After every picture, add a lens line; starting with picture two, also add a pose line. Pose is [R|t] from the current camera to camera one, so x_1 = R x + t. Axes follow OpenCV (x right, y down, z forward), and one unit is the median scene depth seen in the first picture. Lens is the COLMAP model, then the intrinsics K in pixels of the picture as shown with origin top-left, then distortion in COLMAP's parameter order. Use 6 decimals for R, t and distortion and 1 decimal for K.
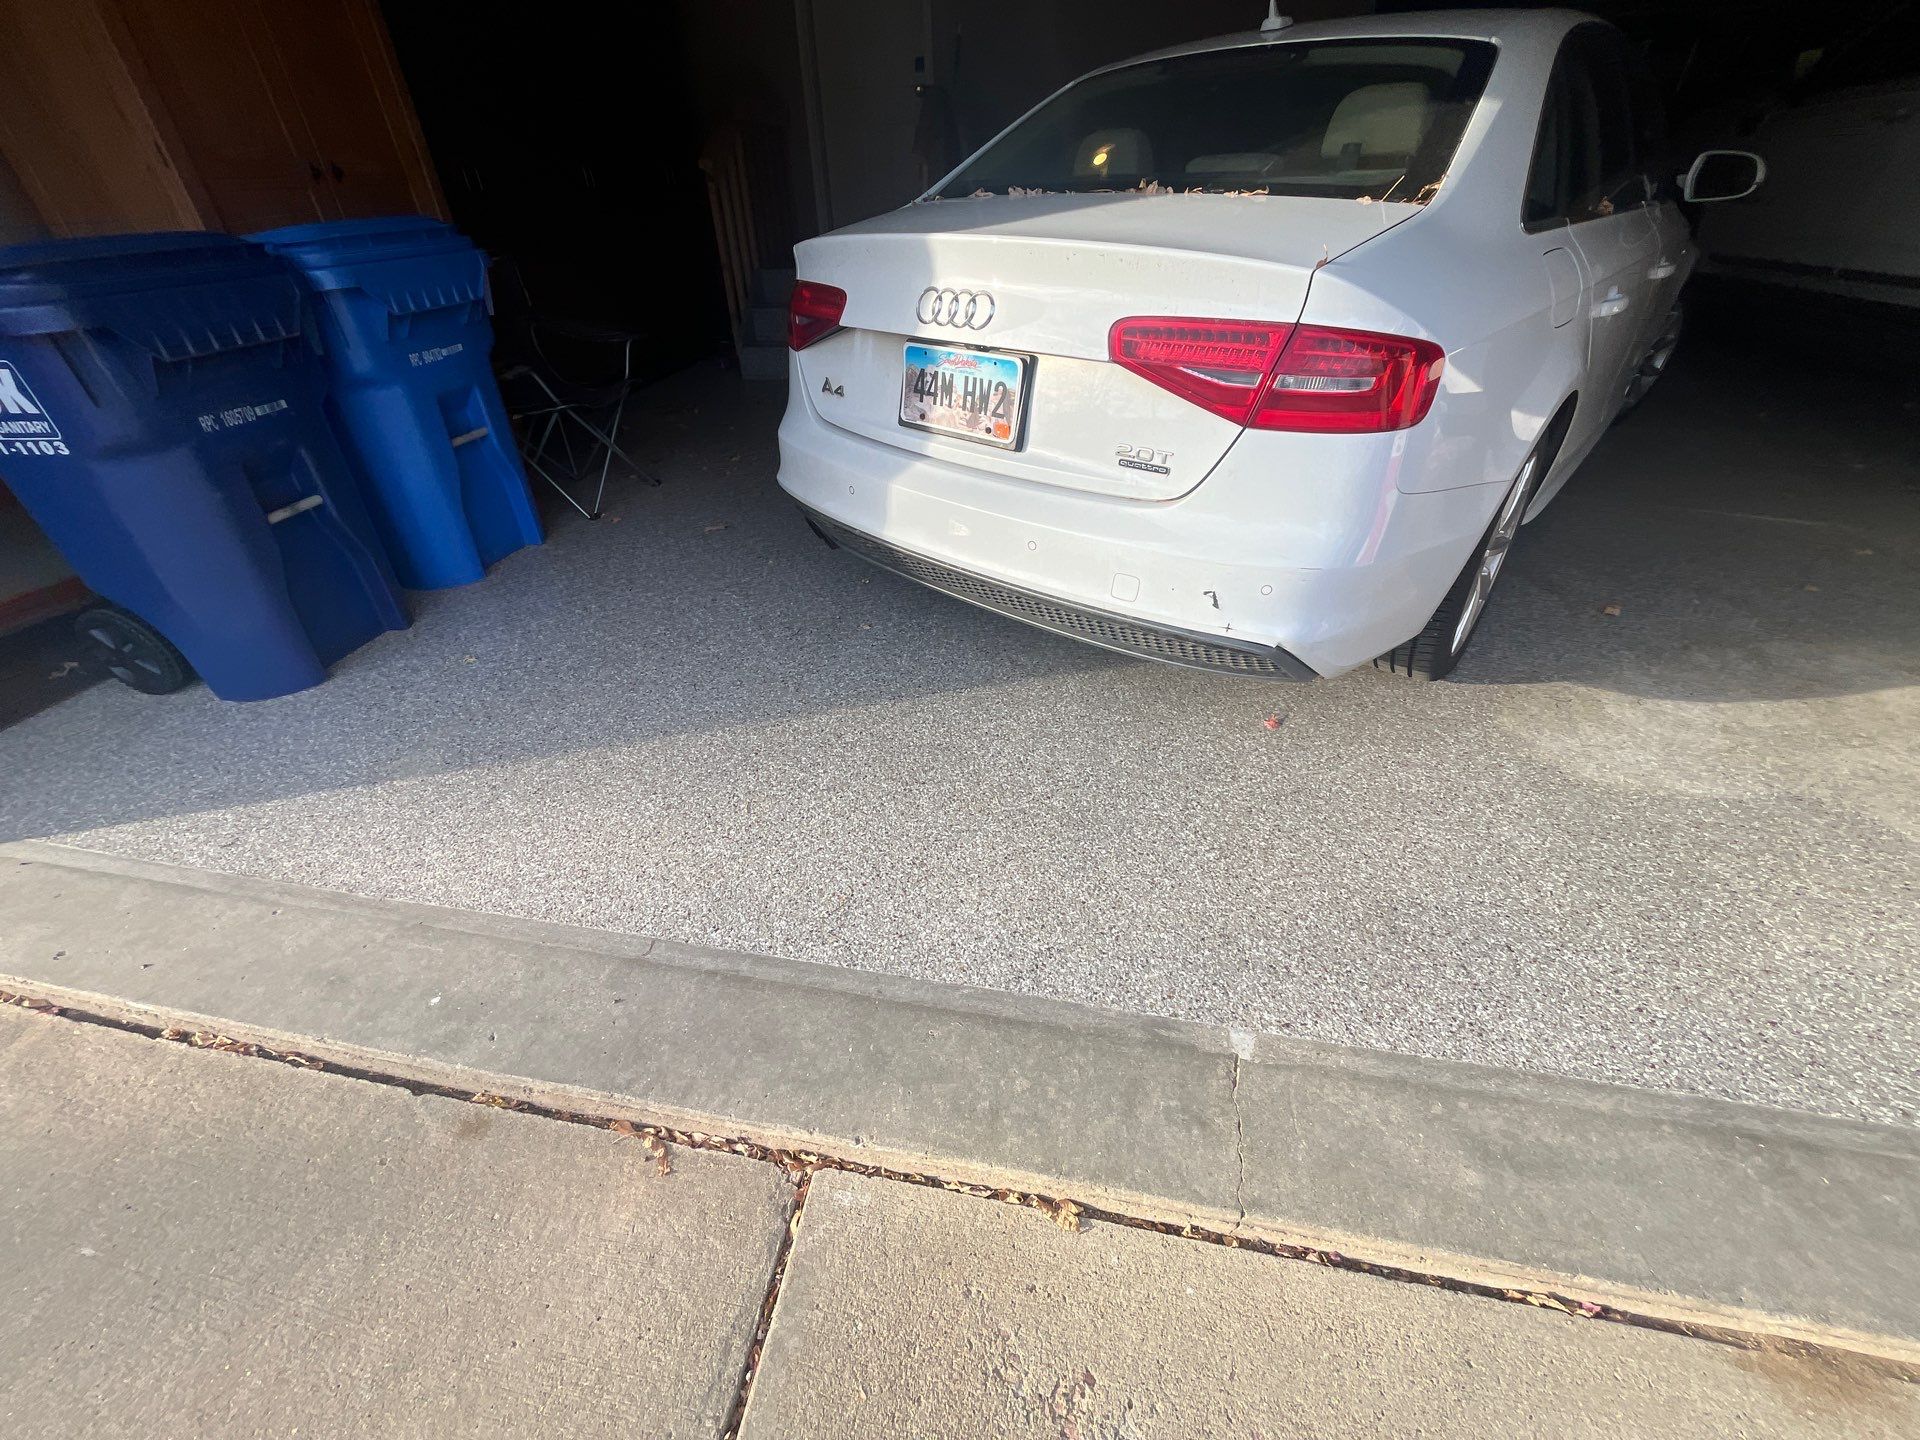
lens RADIAL K [[766.3, 0, 950.2], [0, 766.3, 715.1], [0, 0, 1]] dist [-0.005597, 0.000116]
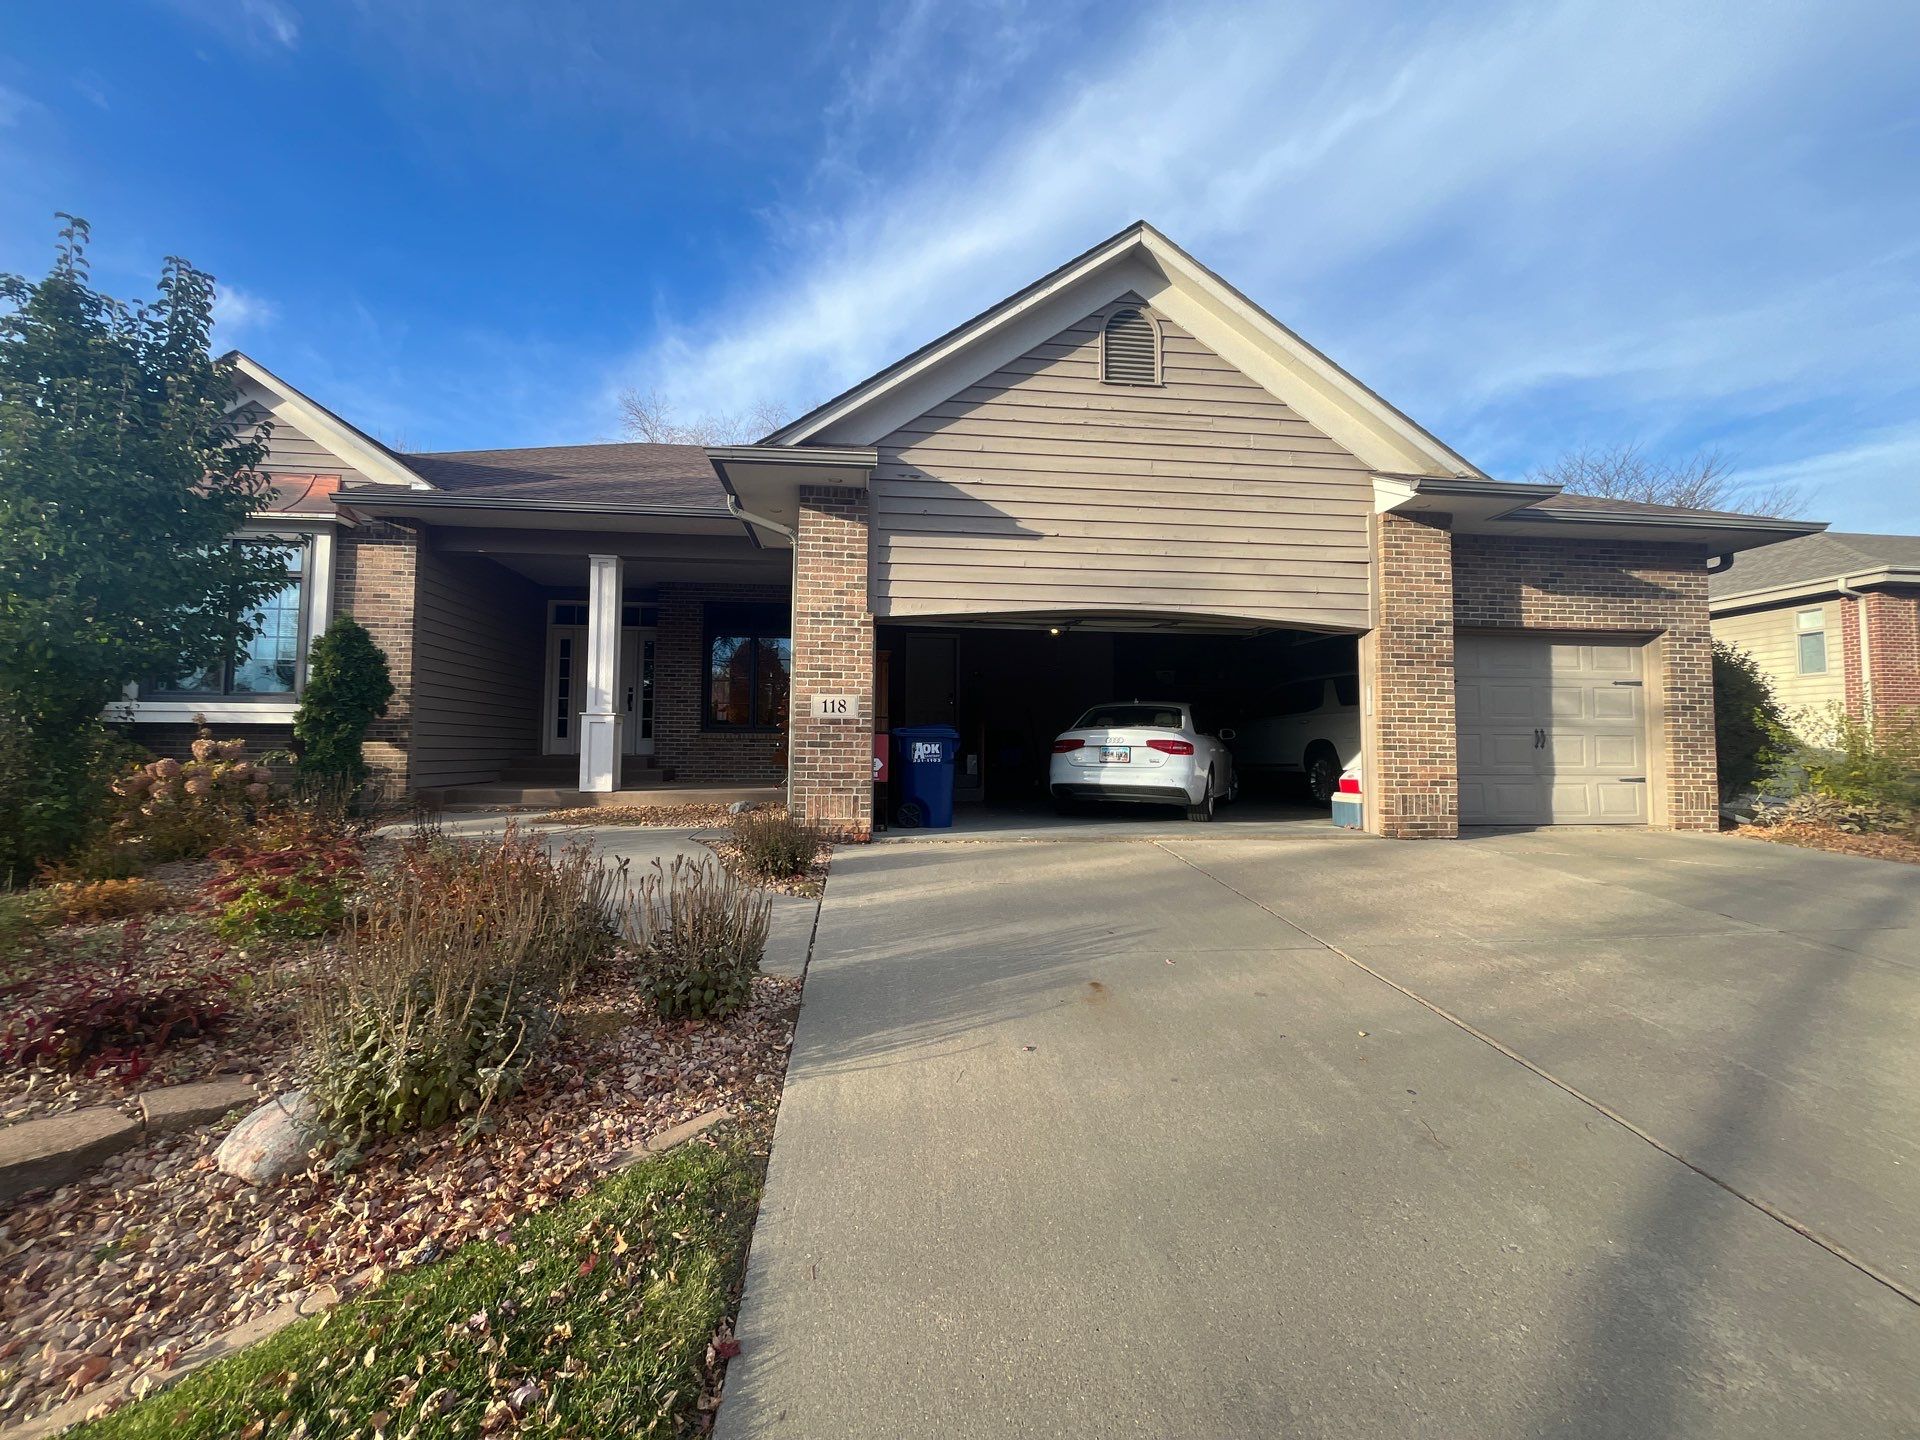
lens RADIAL K [[766.3, 0, 950.2], [0, 766.3, 715.1], [0, 0, 1]] dist [-0.005597, 0.000116]
pose [[0.953249, 0.054232, 0.297278, -3.084819], [0.140040, 0.792468, -0.593619, 2.729913], [-0.267776, 0.607498, 0.747825, -3.291426]]
